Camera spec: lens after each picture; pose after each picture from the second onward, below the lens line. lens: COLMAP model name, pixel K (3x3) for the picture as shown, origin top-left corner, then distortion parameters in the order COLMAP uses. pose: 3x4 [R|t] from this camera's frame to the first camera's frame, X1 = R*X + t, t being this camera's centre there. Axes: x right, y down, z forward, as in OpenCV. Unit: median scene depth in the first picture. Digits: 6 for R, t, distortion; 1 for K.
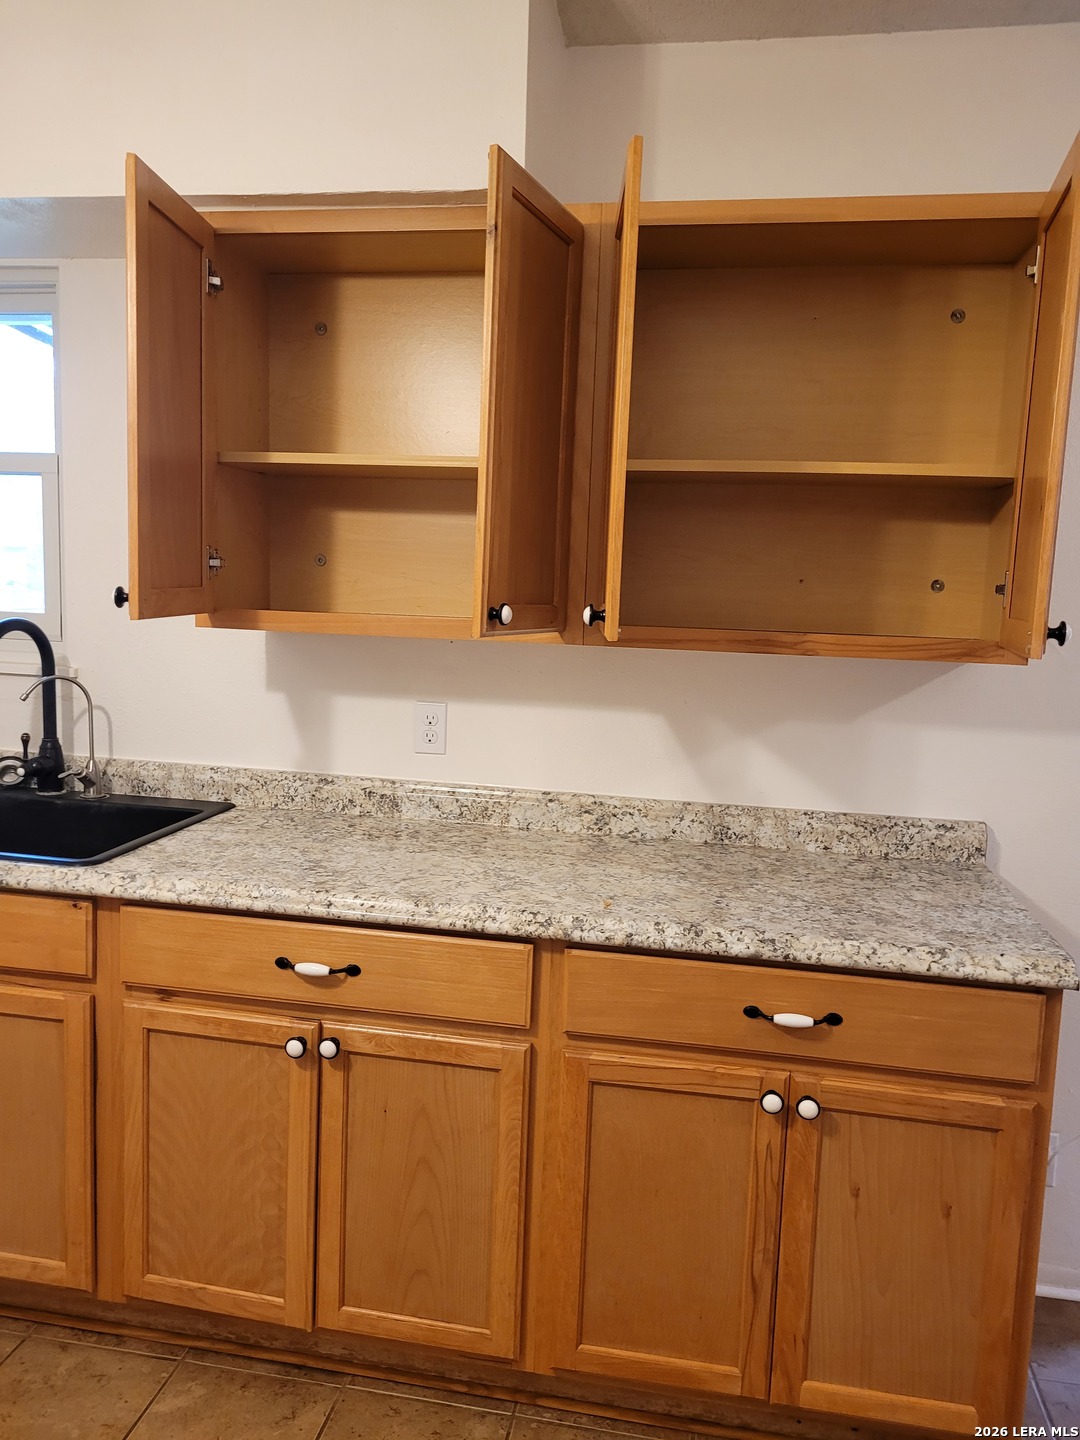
lens RADIAL K [[1090.5, 0, 540.4], [0, 1090.5, 715.2], [0, 0, 1]] dist [0.050421, -0.038753]
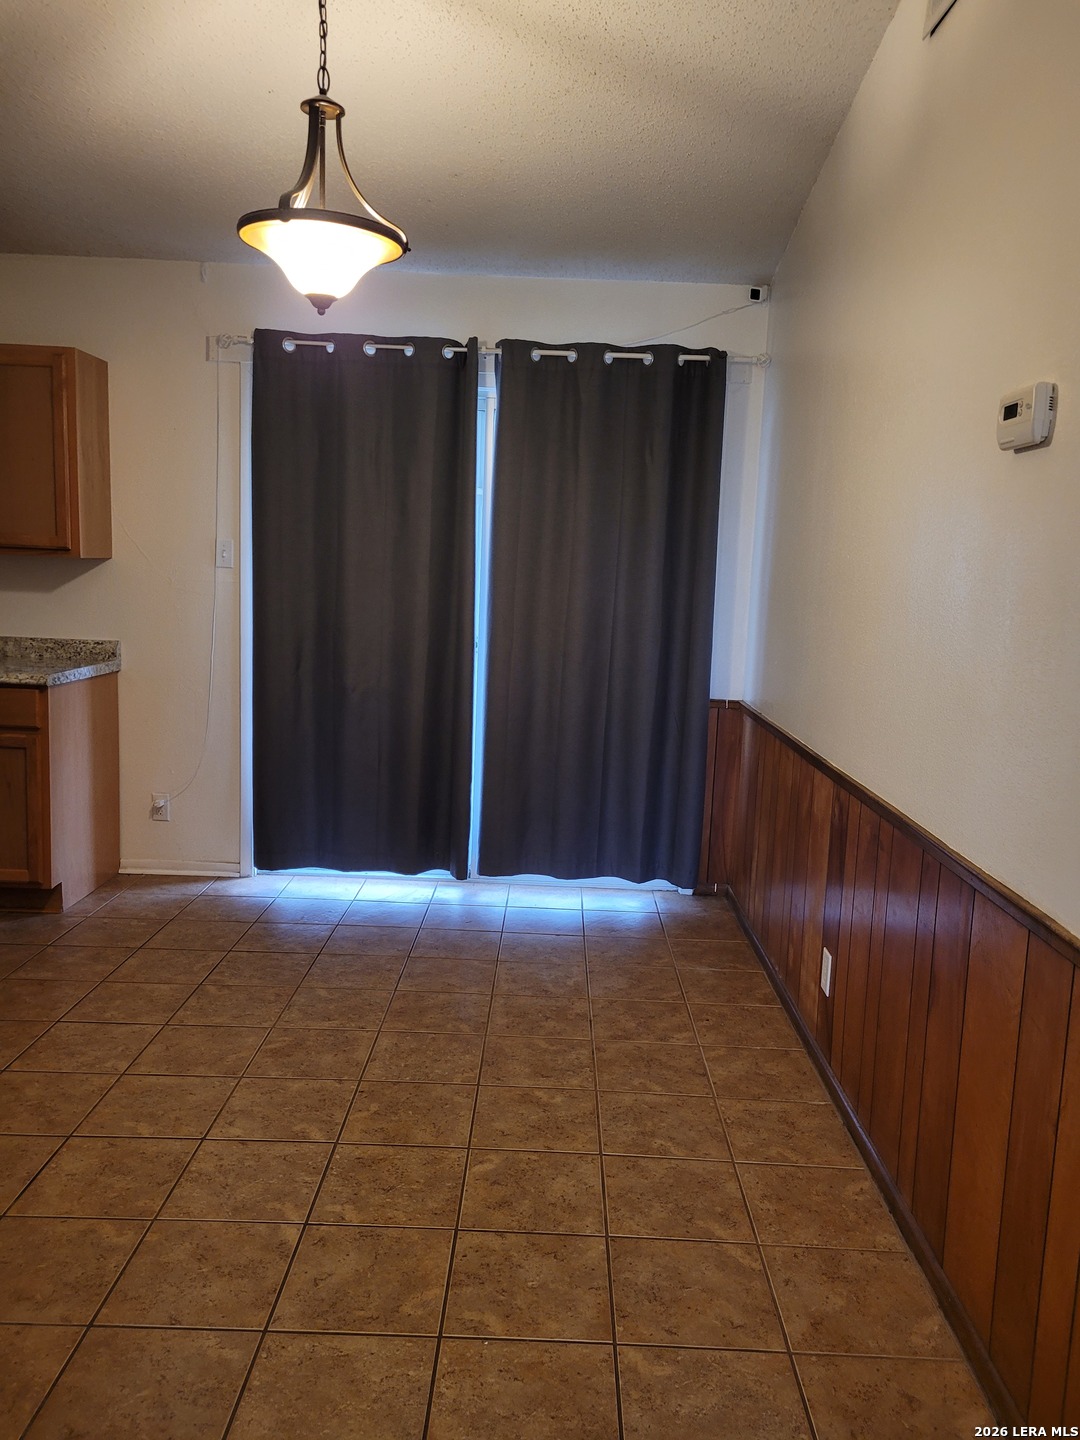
lens RADIAL K [[1090.5, 0, 540.9], [0, 1090.5, 716.7], [0, 0, 1]] dist [0.050421, -0.038753]
pose [[0.988060, -0.019209, 0.152869, 1.010908], [0.015555, 0.999565, 0.025062, 0.232810], [-0.153284, -0.022385, 0.987929, -1.329652]]
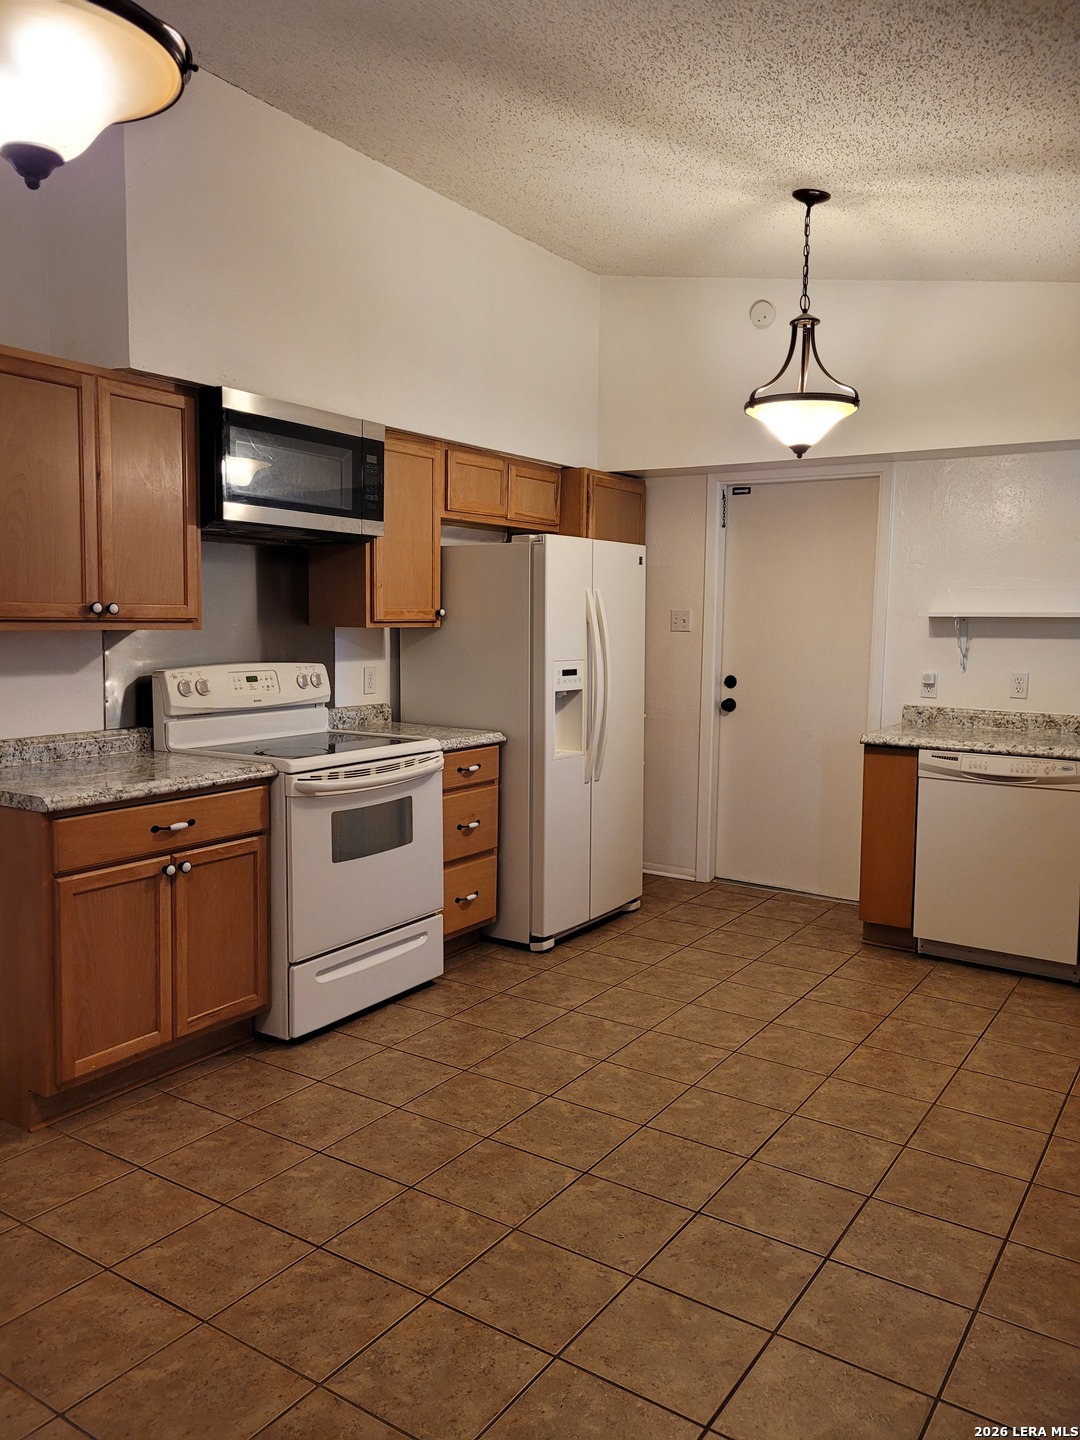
lens RADIAL K [[1090.5, 0, 540.2], [0, 1090.5, 706.8], [0, 0, 1]] dist [0.050421, -0.038753]
pose [[-0.405241, 0.035000, -0.913540, 1.512259], [-0.140504, 0.985011, 0.100064, -0.013925], [0.903349, 0.168906, -0.394249, 0.720496]]
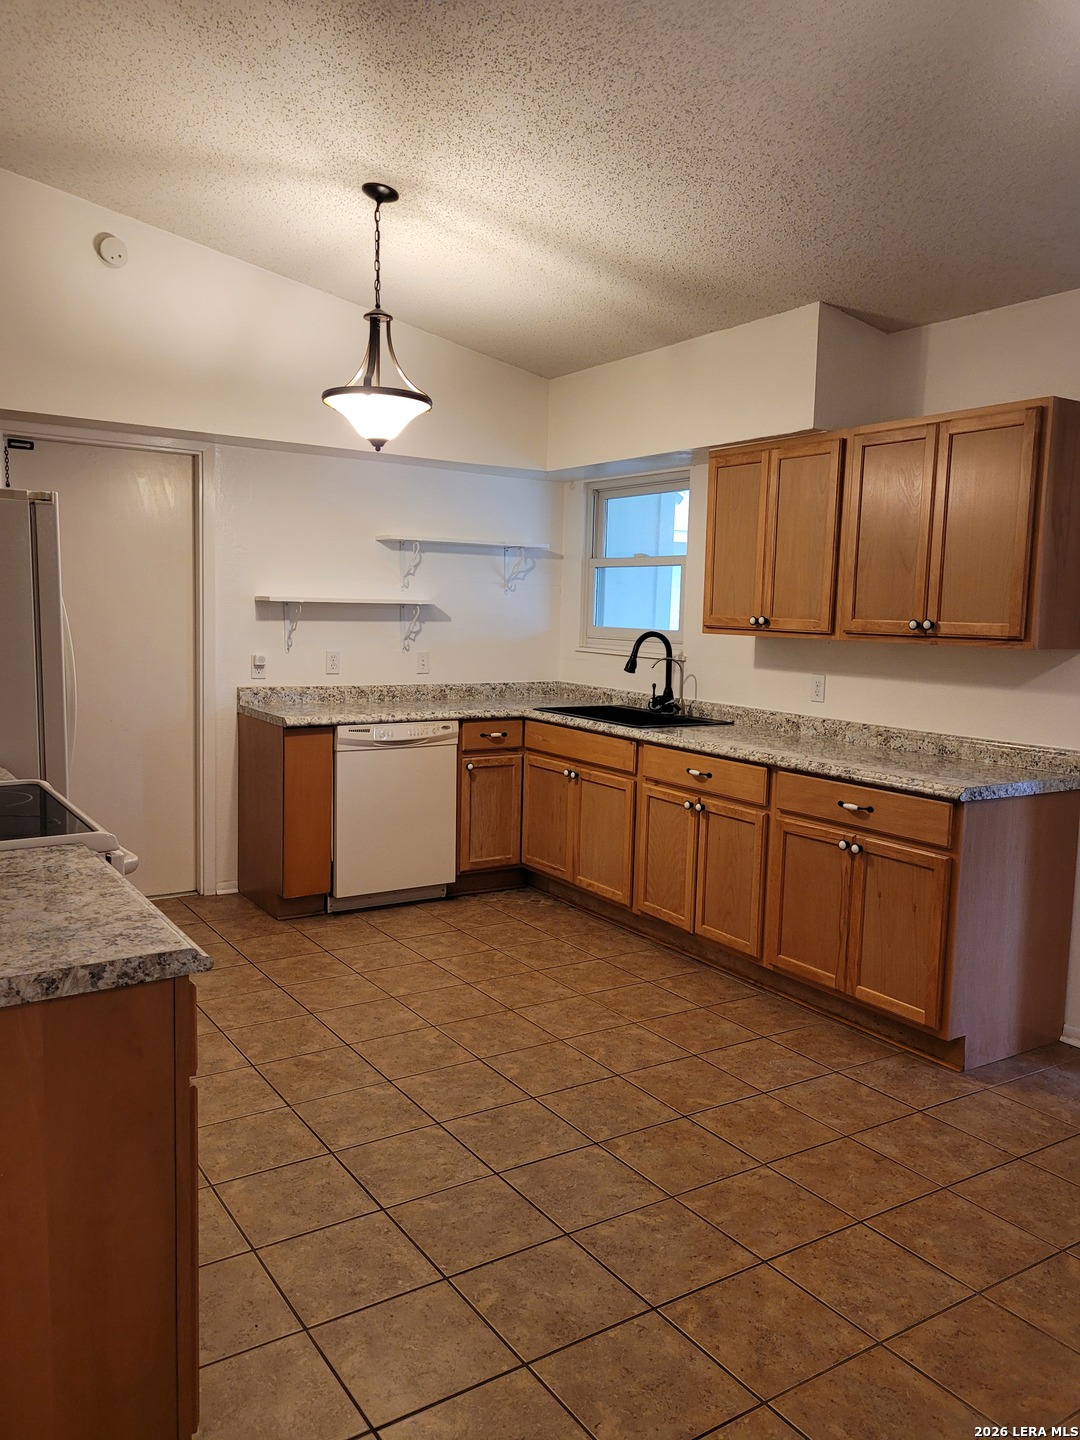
lens RADIAL K [[1090.5, 0, 537.5], [0, 1090.5, 725.3], [0, 0, 1]] dist [0.050421, -0.038753]
pose [[0.682713, 0.058921, -0.728307, 1.210680], [-0.089500, 0.995981, -0.003321, 0.159358], [0.725185, 0.067450, 0.685243, -0.831440]]
